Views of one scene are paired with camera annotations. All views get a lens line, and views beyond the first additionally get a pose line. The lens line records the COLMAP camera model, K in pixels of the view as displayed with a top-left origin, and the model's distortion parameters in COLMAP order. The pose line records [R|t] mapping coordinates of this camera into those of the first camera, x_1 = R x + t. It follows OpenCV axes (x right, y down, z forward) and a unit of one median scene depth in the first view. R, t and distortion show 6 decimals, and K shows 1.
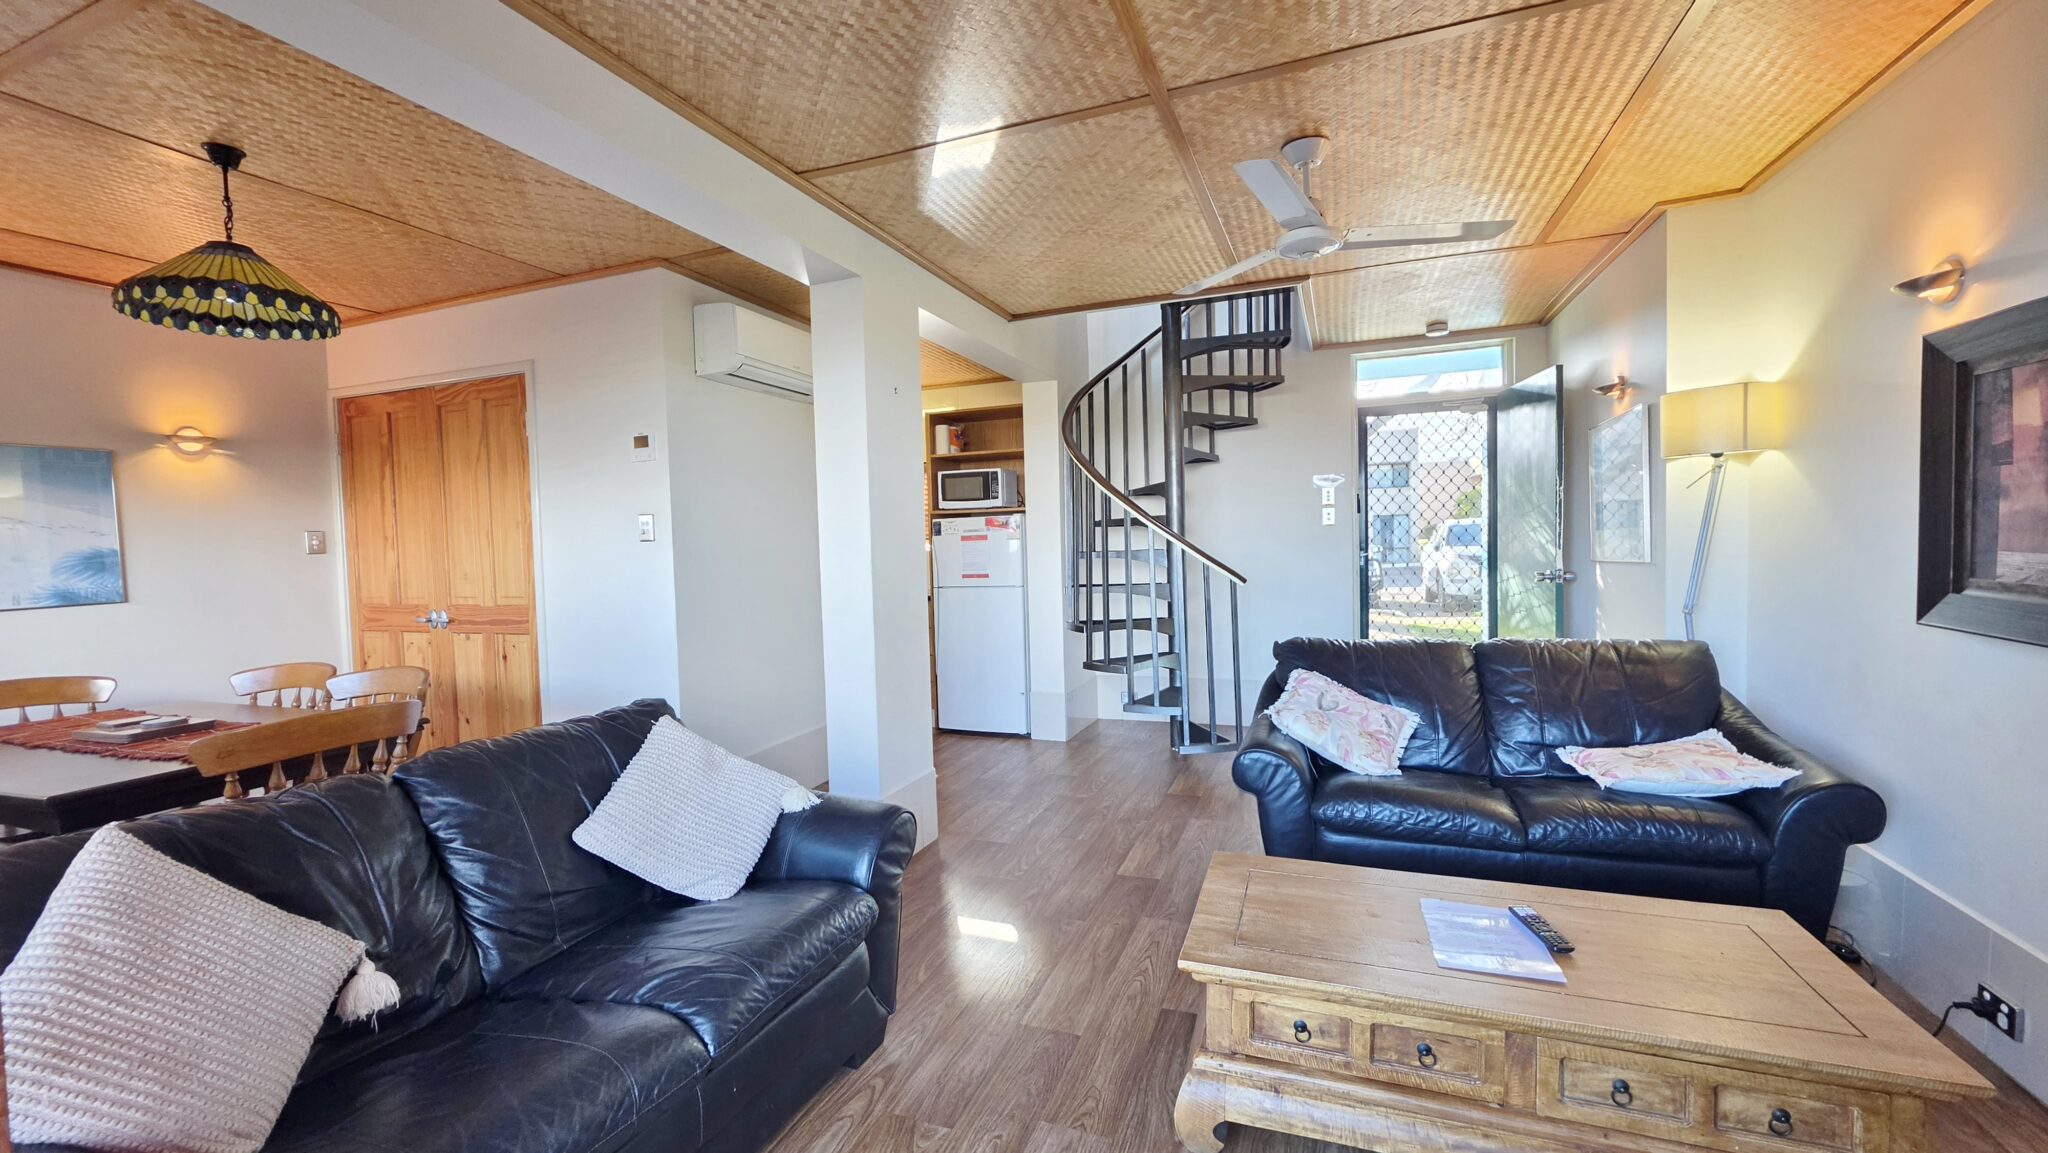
lens RADIAL K [[830.3, 0, 1025.2], [0, 830.3, 570.9], [0, 0, 1]] dist [0.016919, -0.002747]
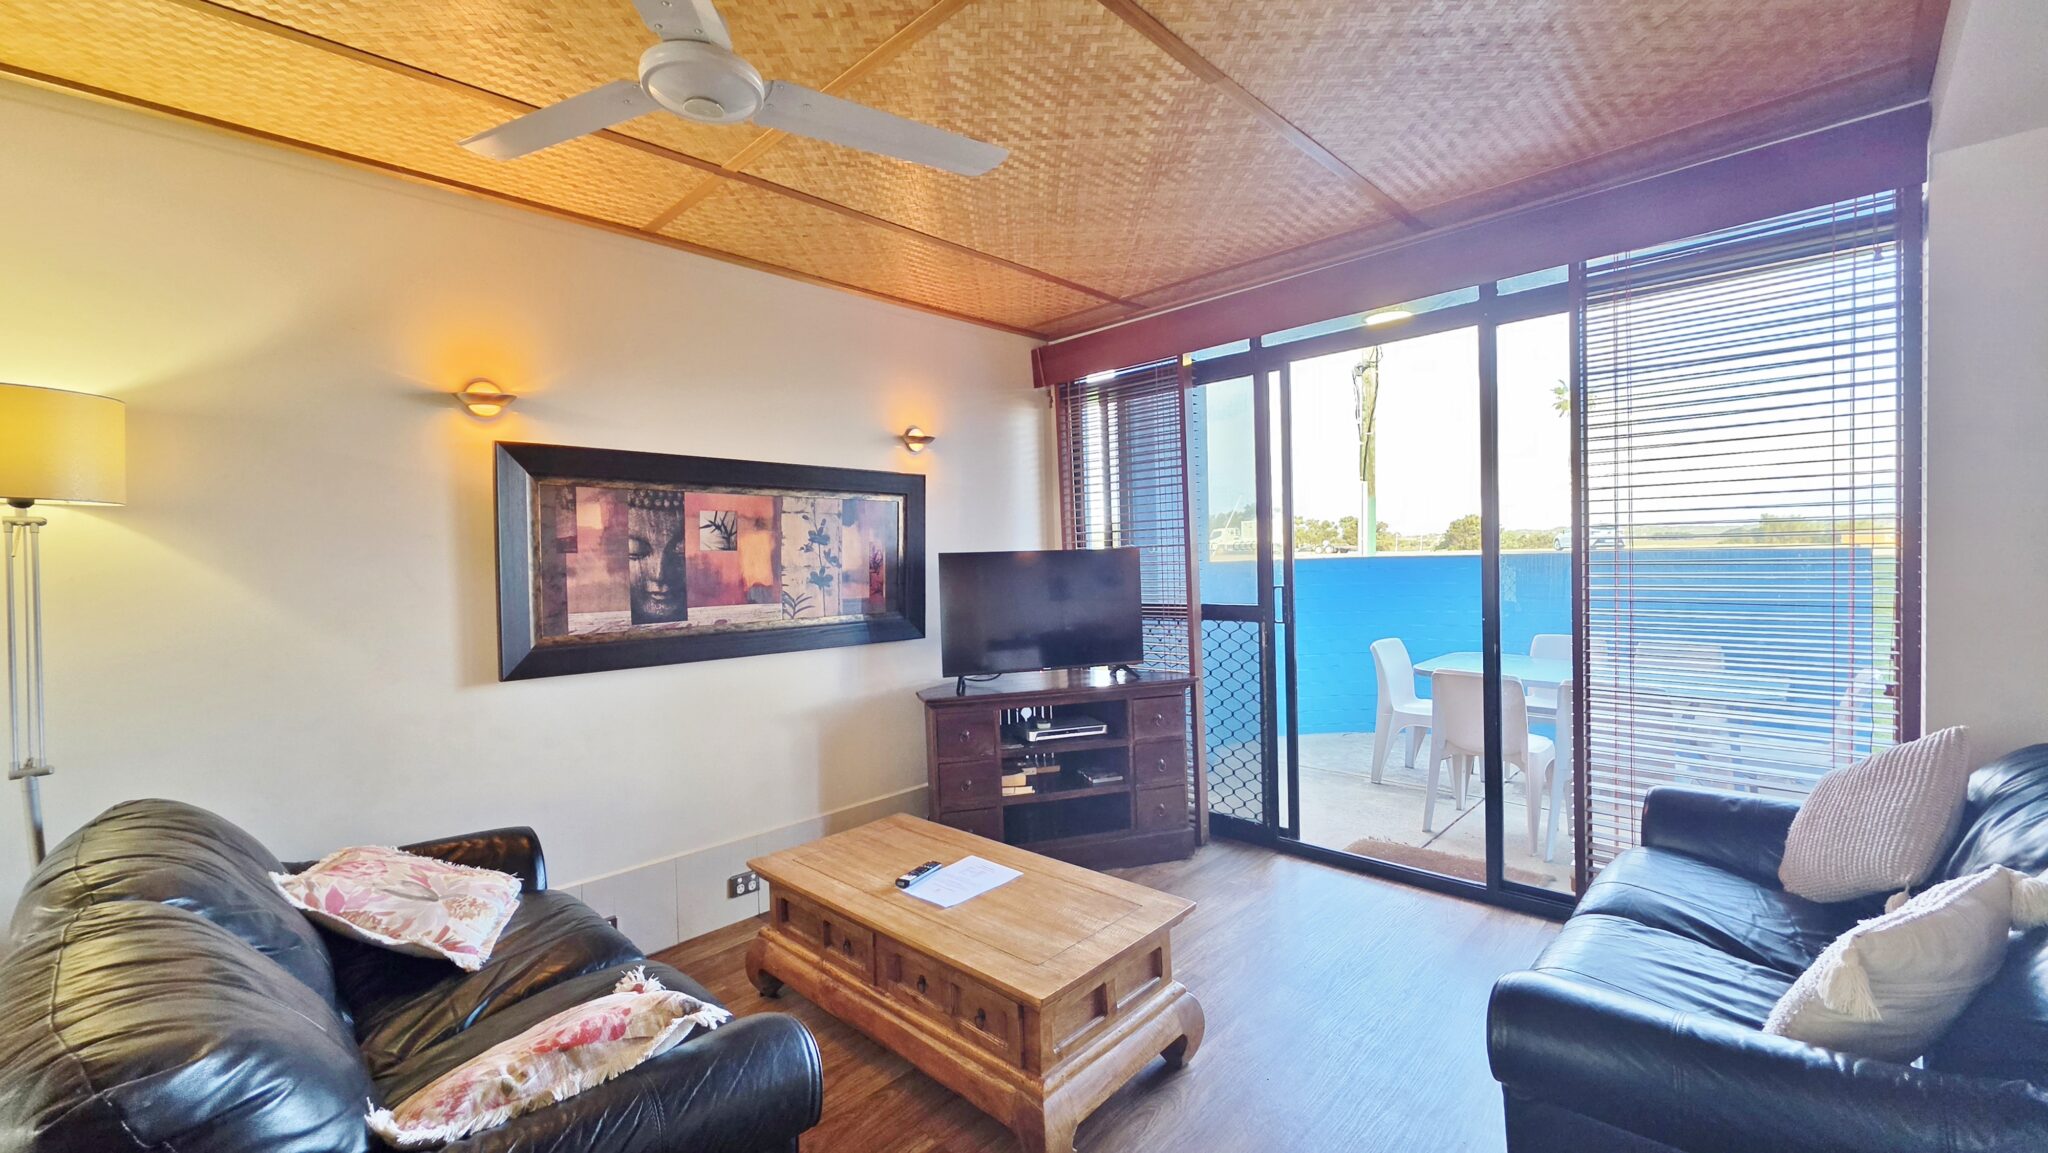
lens RADIAL K [[830.3, 0, 1044.2], [0, 830.3, 572.3], [0, 0, 1]] dist [0.016919, -0.002747]
pose [[-0.926170, 0.041134, 0.374857, -0.102110], [0.069339, 0.995661, 0.062060, -0.125806], [-0.370677, 0.083470, -0.925003, 2.014923]]
